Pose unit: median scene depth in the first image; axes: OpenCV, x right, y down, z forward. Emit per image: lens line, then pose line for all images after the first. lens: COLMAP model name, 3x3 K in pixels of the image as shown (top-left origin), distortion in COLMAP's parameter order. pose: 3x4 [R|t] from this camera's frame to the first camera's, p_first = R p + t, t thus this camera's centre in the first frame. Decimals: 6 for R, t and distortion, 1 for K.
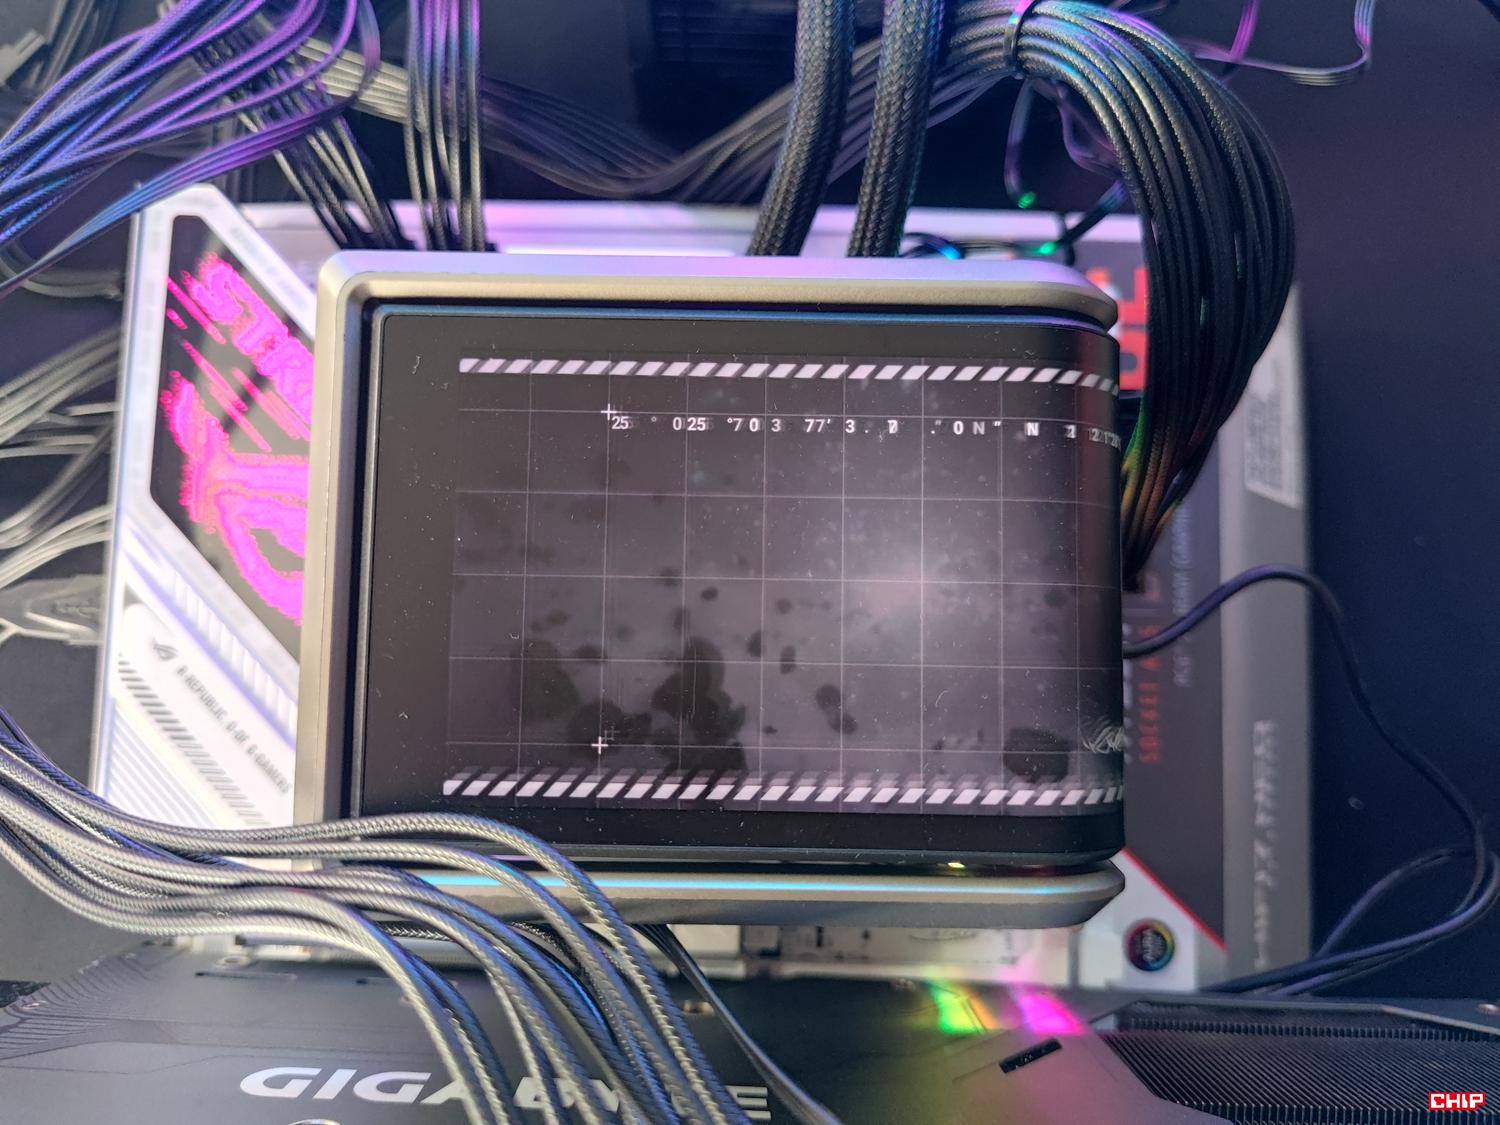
lens RADIAL K [[1132.5, 0, 729.5], [0, 1132.5, 542.8], [0, 0, 1]] dist [0.007634, -0.028734]
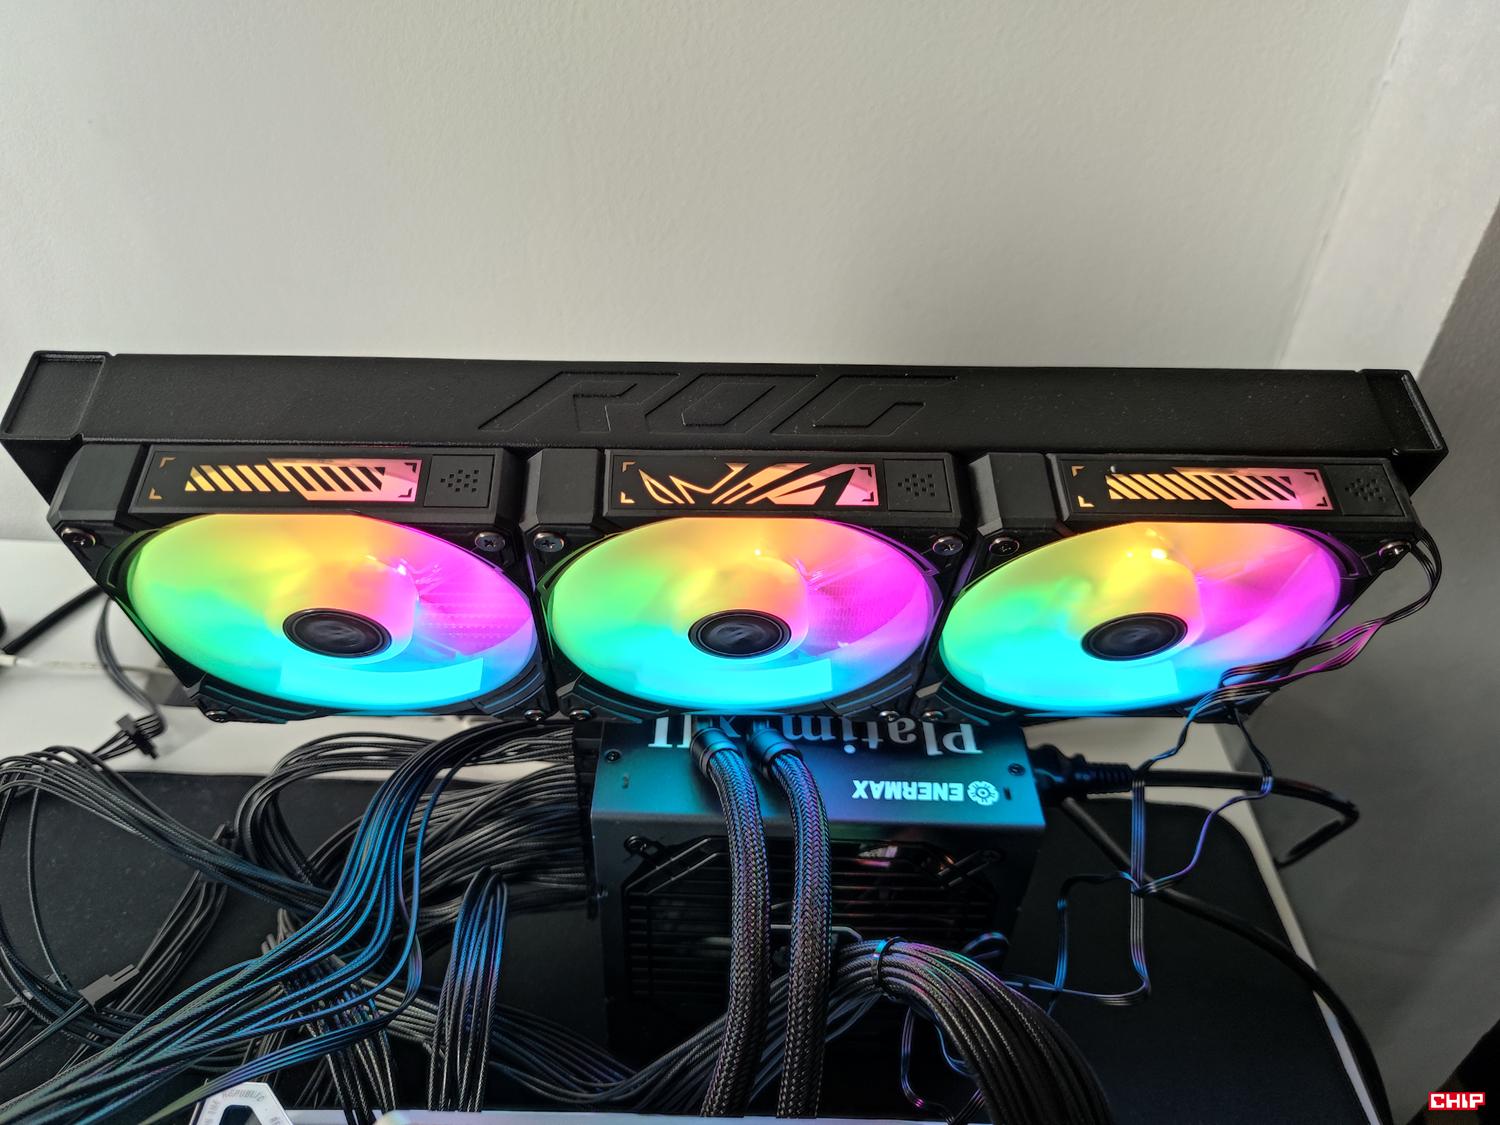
lens RADIAL K [[1132.5, 0, 743.8], [0, 1132.5, 547.2], [0, 0, 1]] dist [0.007634, -0.028734]
pose [[0.999161, 0.019665, 0.035934, 0.016052], [0.012439, 0.690142, -0.723567, 0.208469], [-0.039028, 0.723407, 0.689318, -0.344965]]
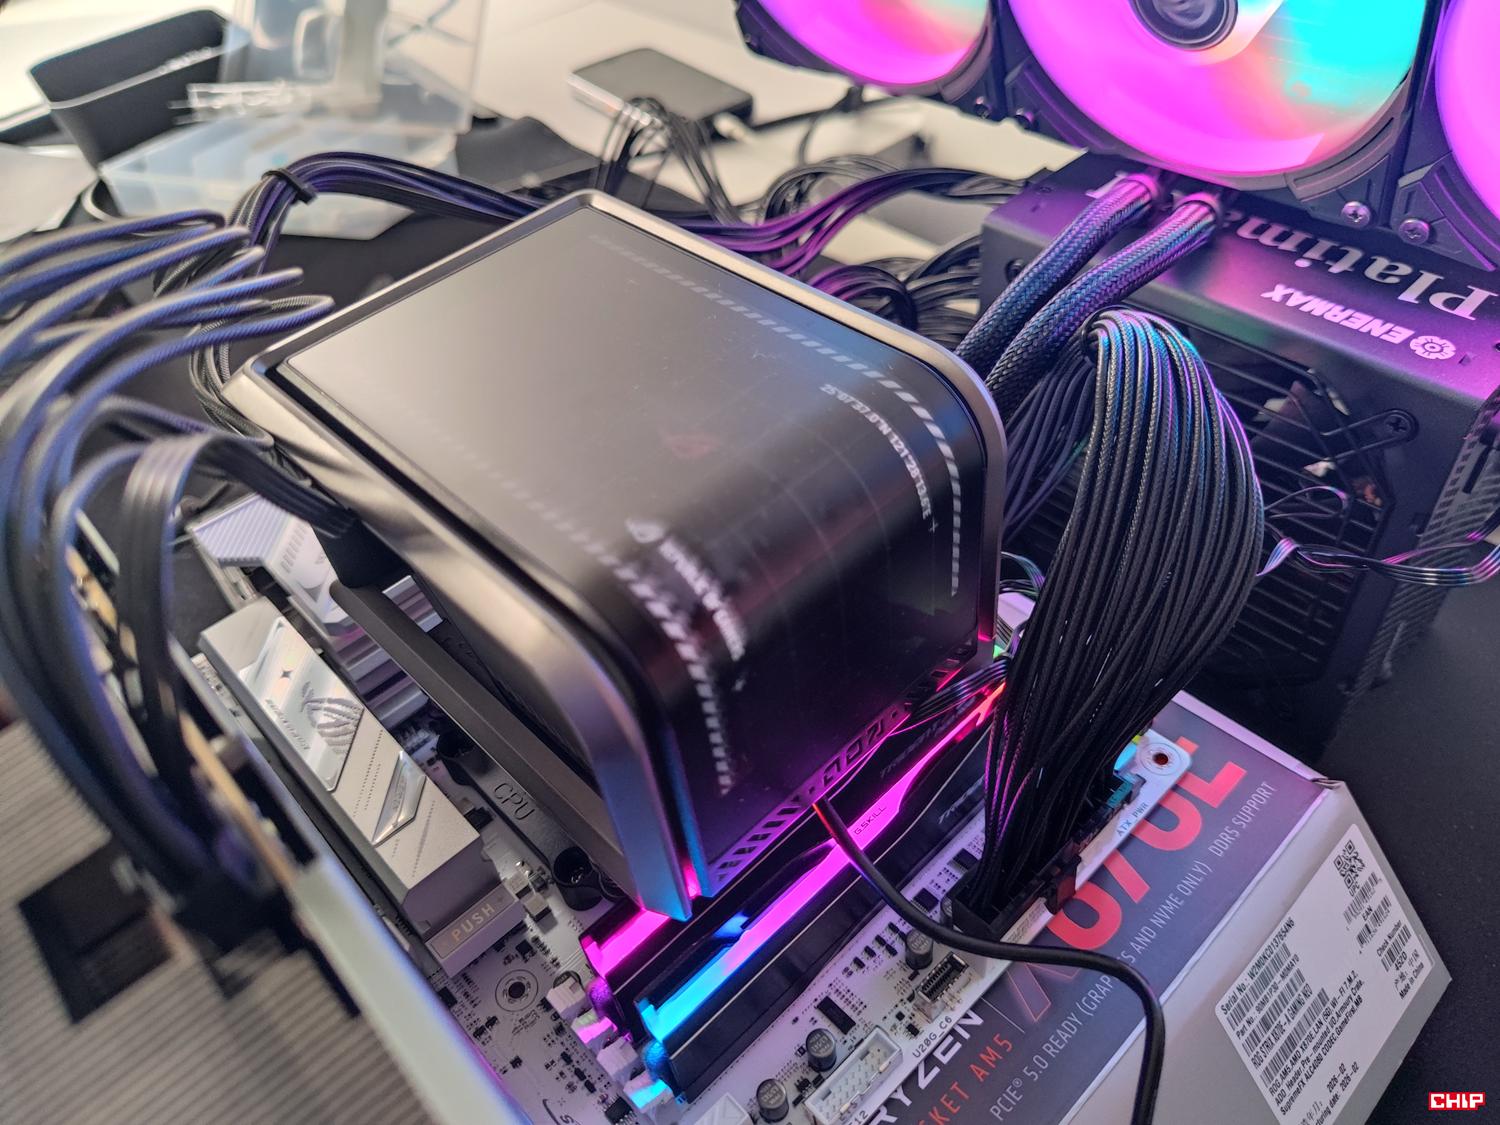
lens RADIAL K [[1132.5, 0, 739.3], [0, 1132.5, 567.0], [0, 0, 1]] dist [0.007634, -0.028734]
pose [[0.697620, 0.457748, -0.551175, 0.721934], [-0.696885, 0.612156, -0.373653, 0.415982], [0.166366, 0.644773, 0.746049, 0.159491]]
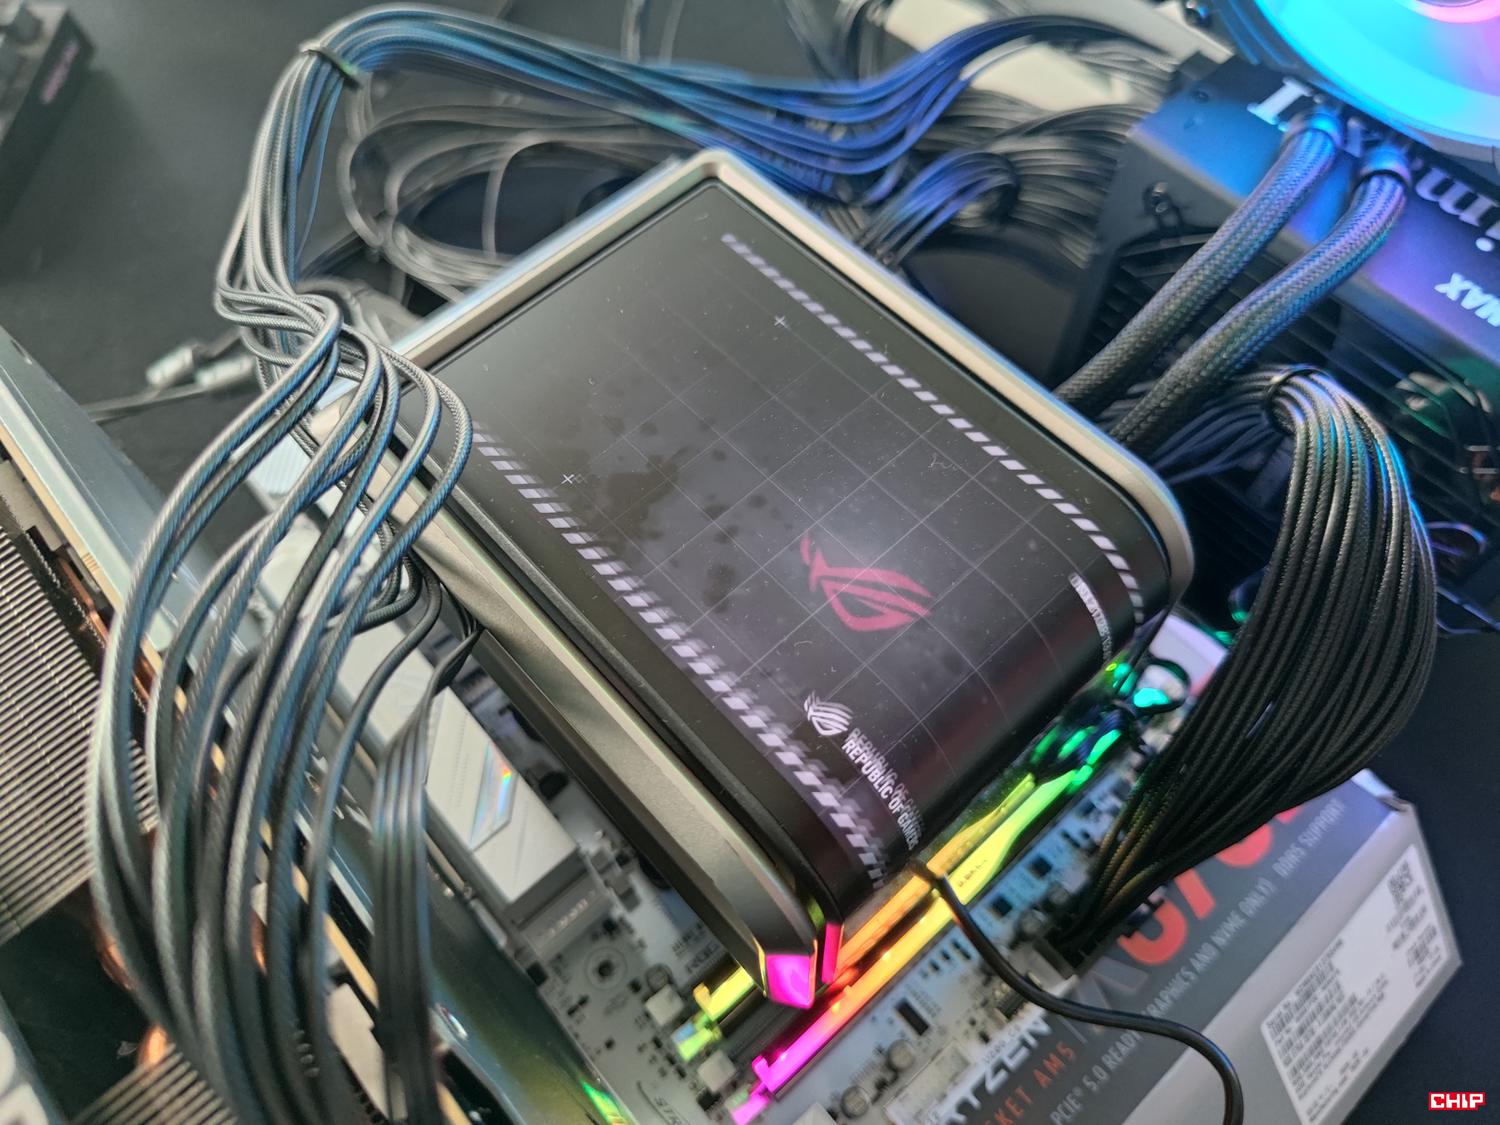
lens RADIAL K [[1132.5, 0, 728.9], [0, 1132.5, 567.6], [0, 0, 1]] dist [0.007634, -0.028734]
pose [[0.681909, 0.633241, -0.366068, 0.368414], [-0.723652, 0.656905, -0.211670, 0.279098], [0.106433, 0.409246, 0.906195, -0.002216]]
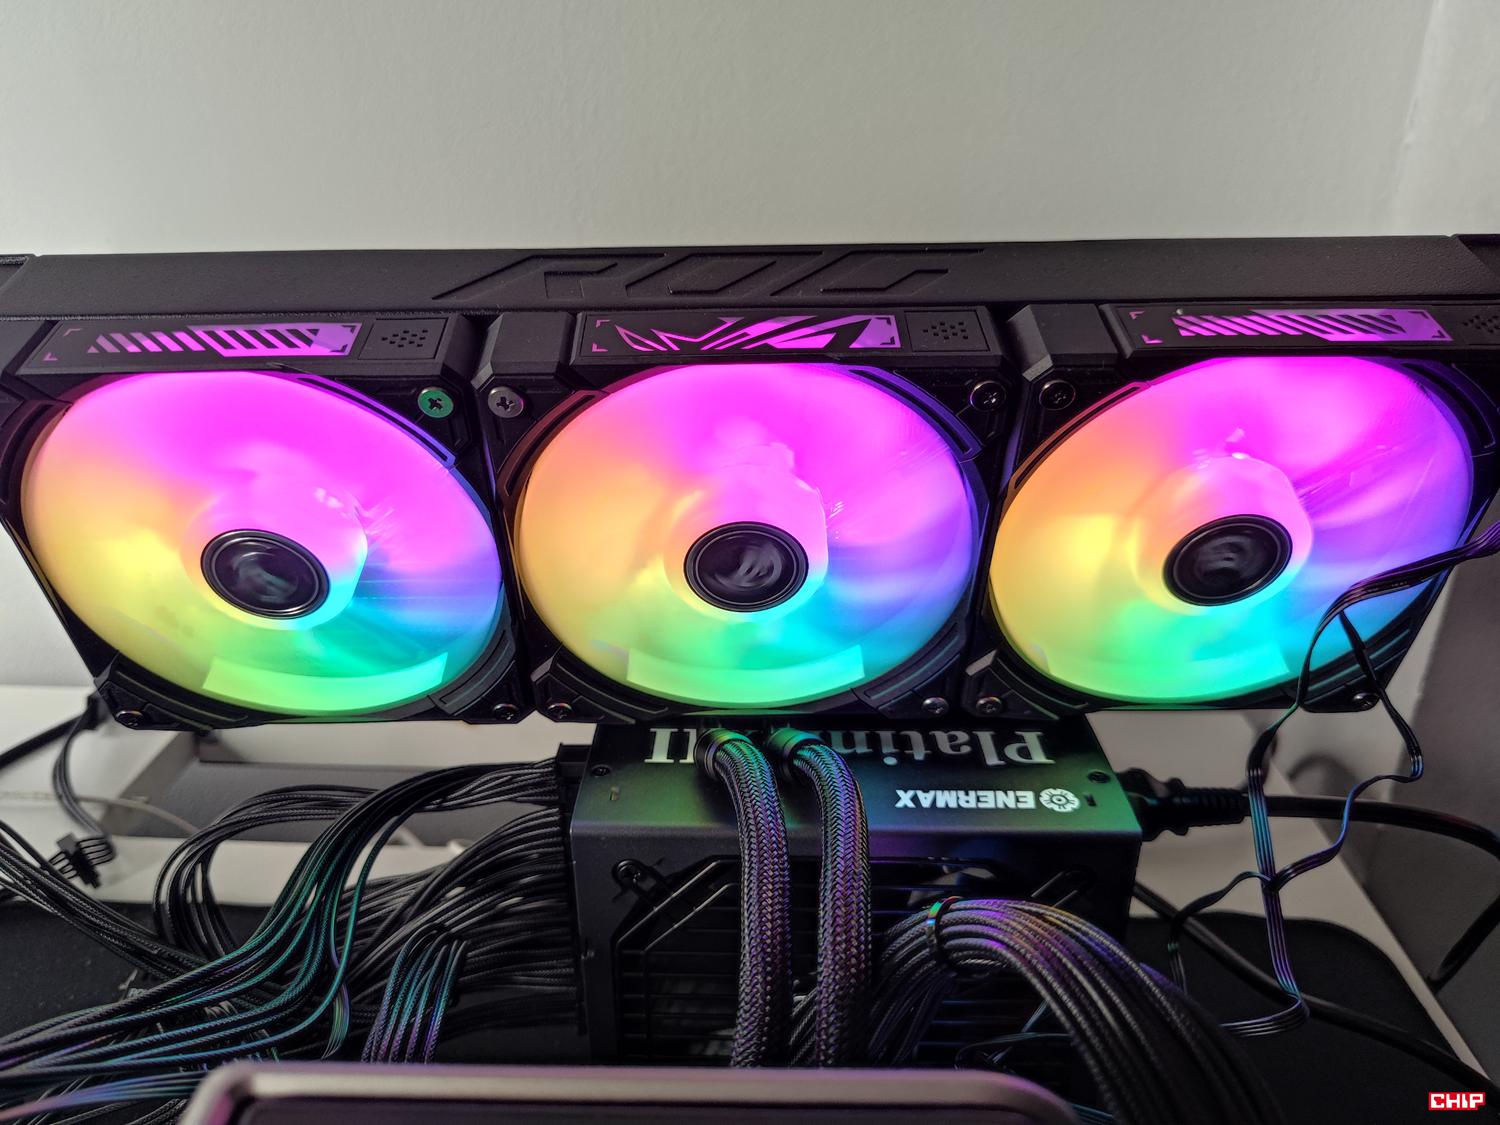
lens RADIAL K [[1132.5, 0, 742.2], [0, 1132.5, 548.5], [0, 0, 1]] dist [0.007634, -0.028734]
pose [[0.999982, -0.004687, -0.003794, 0.068806], [-0.000993, 0.492634, -0.870236, 0.274722], [0.005948, 0.870224, 0.492621, 0.147959]]
